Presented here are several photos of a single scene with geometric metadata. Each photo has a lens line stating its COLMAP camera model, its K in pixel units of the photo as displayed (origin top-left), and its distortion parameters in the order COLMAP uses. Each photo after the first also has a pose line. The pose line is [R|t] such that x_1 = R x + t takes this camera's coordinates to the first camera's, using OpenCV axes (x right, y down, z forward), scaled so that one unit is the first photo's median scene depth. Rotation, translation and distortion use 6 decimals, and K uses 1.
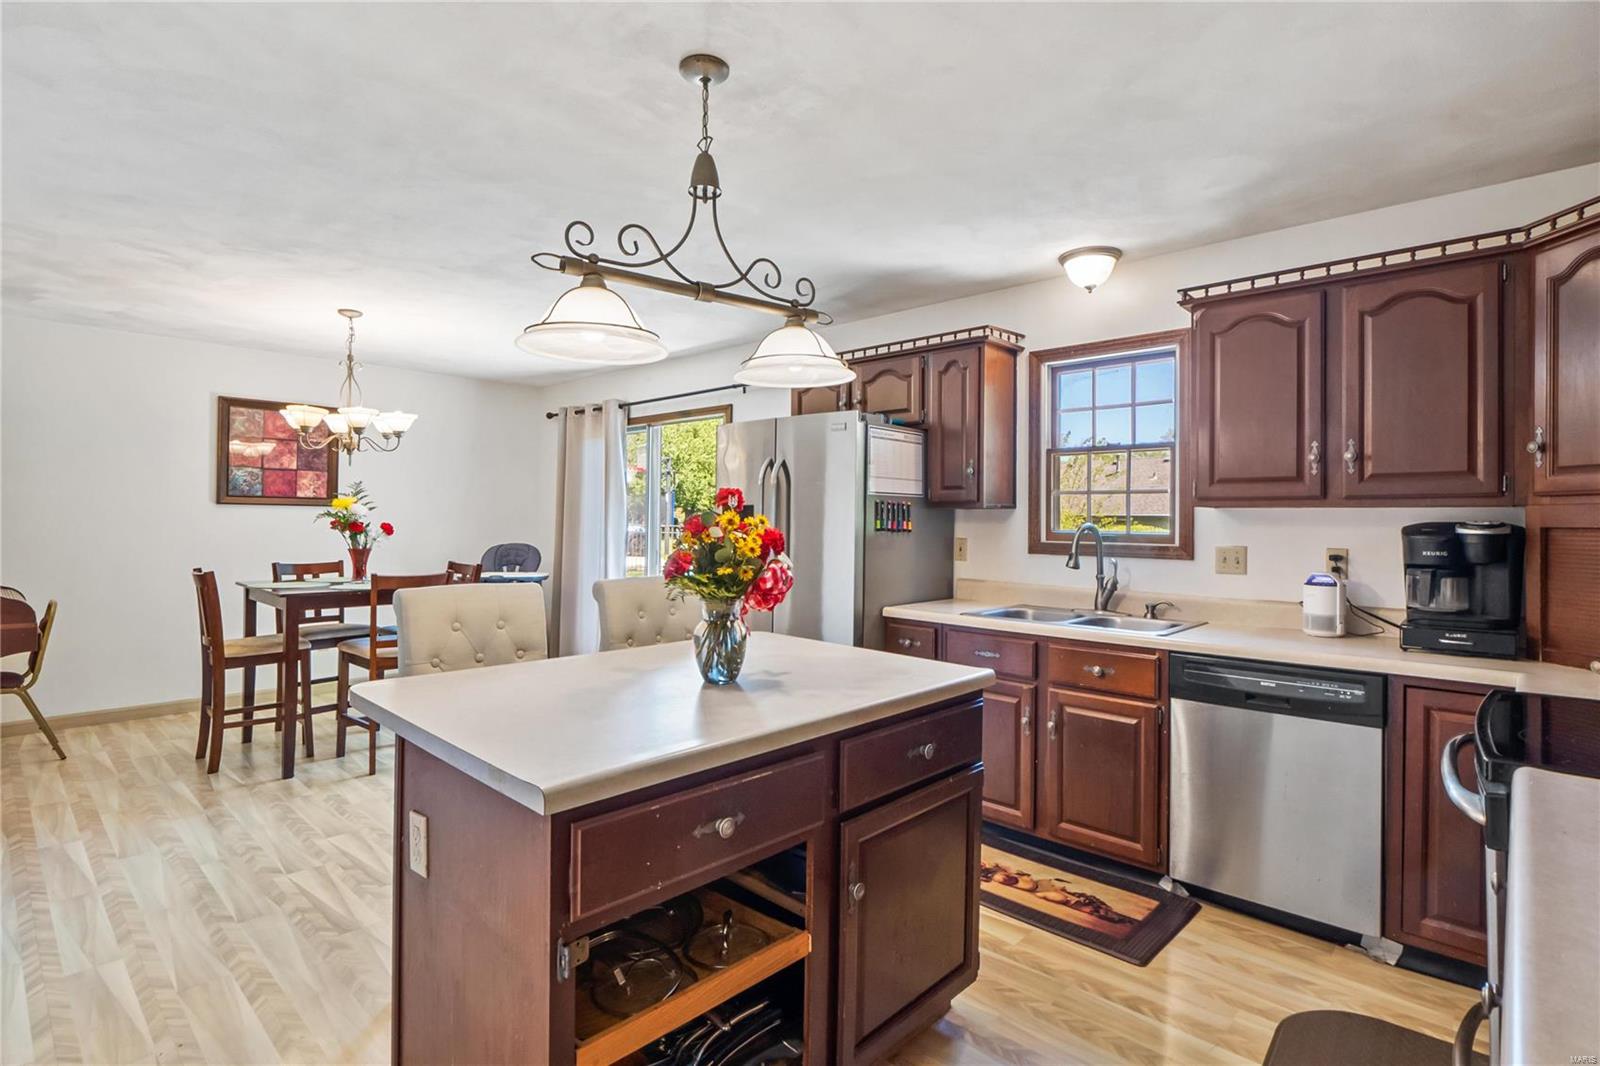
lens RADIAL K [[791.9, 0, 816.7], [0, 791.9, 524.0], [0, 0, 1]] dist [-0.001187, -0.000345]
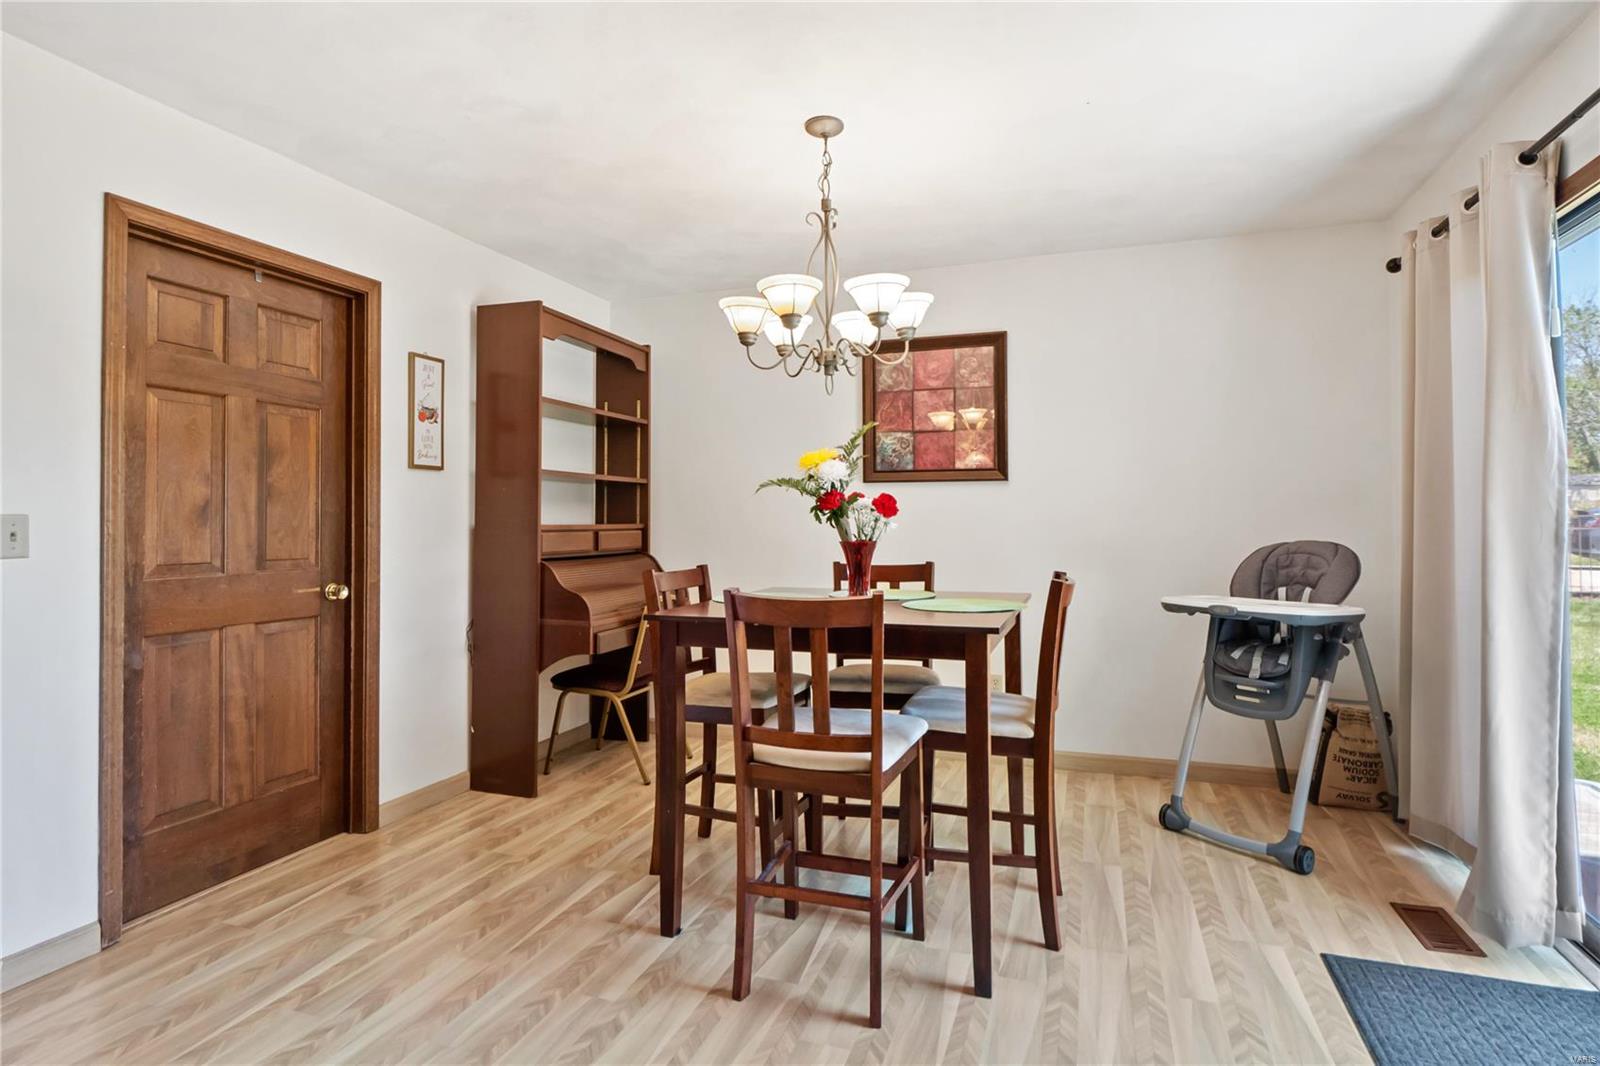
lens RADIAL K [[826.5, 0, 800.0], [0, 826.5, 513.6], [0, 0, 1]] dist [-0.011196, -0.000261]
pose [[0.397191, -0.014658, -0.917619, -0.070095], [0.007492, 0.999891, -0.012729, 0.020127], [0.917705, -0.001819, 0.397258, 0.888292]]
